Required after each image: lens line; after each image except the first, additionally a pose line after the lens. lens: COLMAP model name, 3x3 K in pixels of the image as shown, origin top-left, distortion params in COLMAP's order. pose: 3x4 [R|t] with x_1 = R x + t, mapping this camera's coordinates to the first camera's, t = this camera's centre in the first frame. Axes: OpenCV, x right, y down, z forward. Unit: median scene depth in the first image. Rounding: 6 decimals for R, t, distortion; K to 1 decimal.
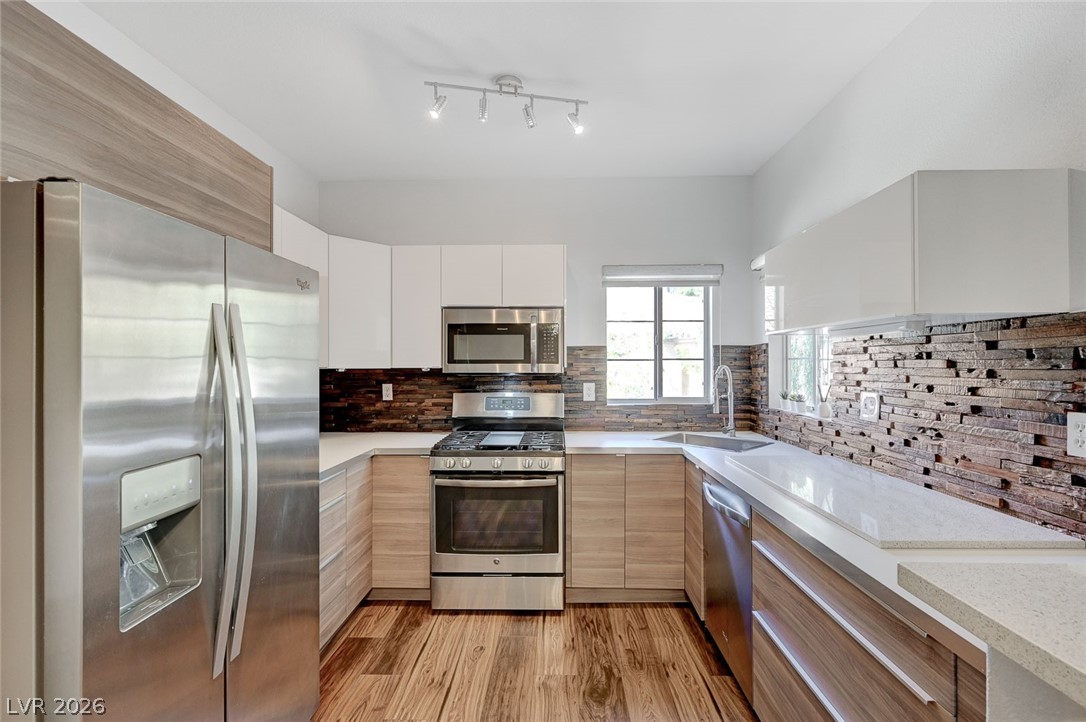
lens RADIAL K [[483.0, 0, 546.6], [0, 483.0, 365.6], [0, 0, 1]] dist [-0.007134, 0.001462]
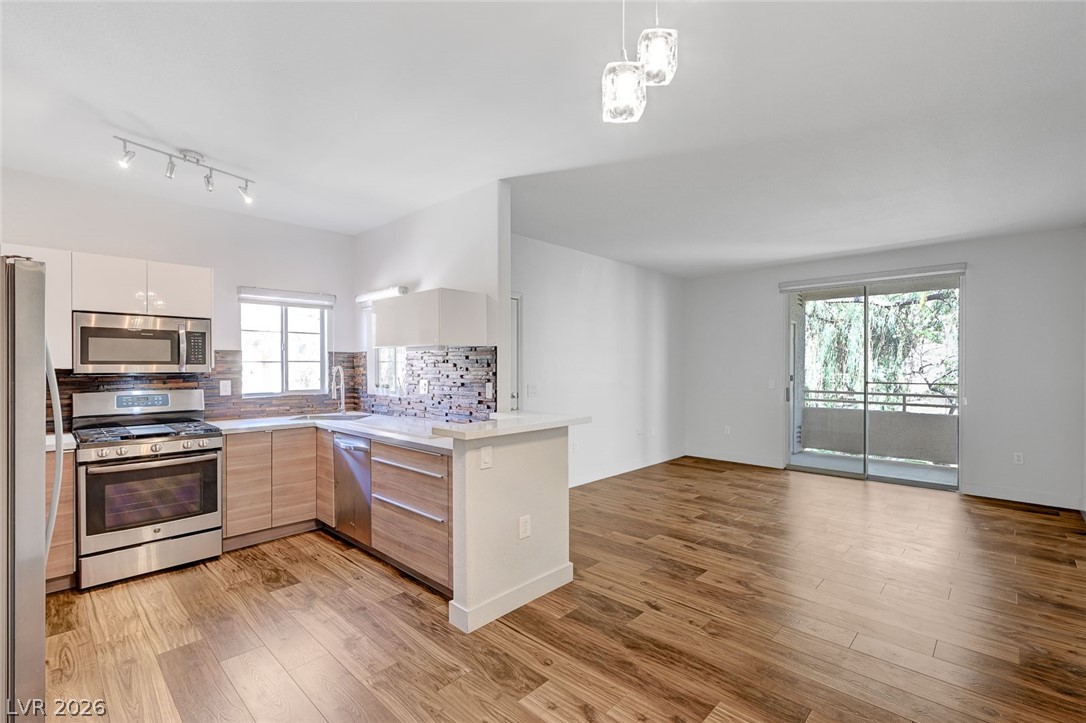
lens RADIAL K [[483.0, 0, 549.7], [0, 483.0, 369.0], [0, 0, 1]] dist [-0.007134, 0.001462]
pose [[0.664213, -0.004288, 0.747531, -0.341698], [0.001281, 0.999989, 0.004598, 0.002845], [-0.747543, -0.002096, 0.664210, -0.513113]]
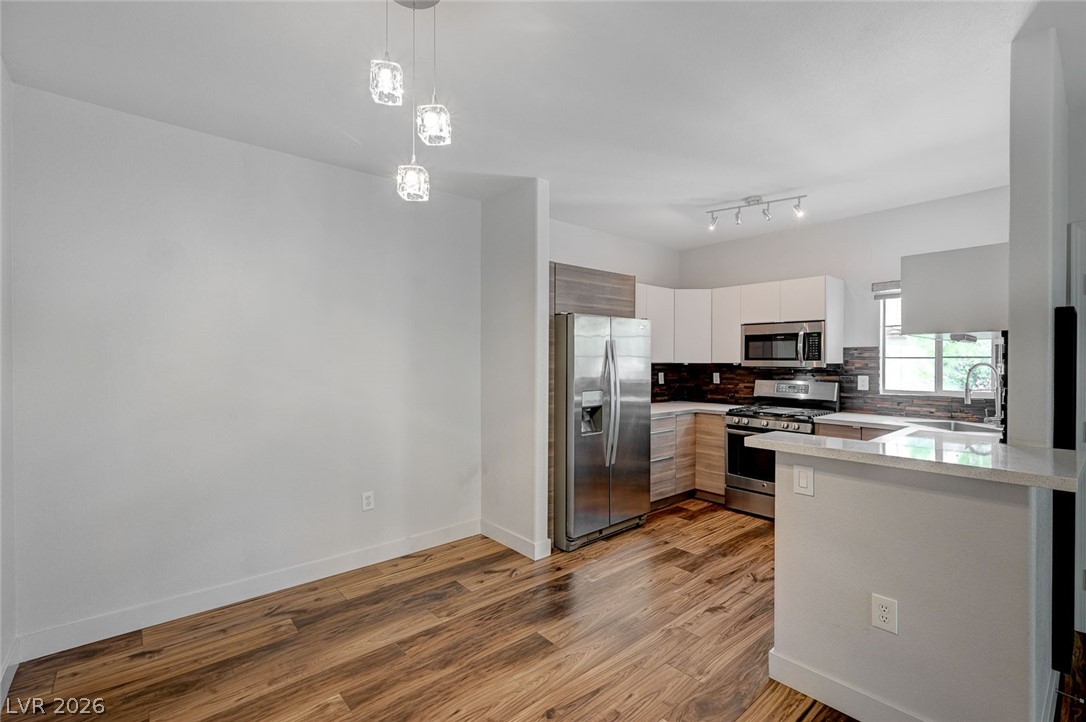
lens RADIAL K [[483.0, 0, 551.7], [0, 483.0, 363.3], [0, 0, 1]] dist [-0.007134, 0.001462]
pose [[0.676885, 0.008882, -0.736035, 0.580370], [-0.004541, 0.999959, 0.007891, -0.004306], [0.736074, -0.002000, 0.676898, -0.578595]]
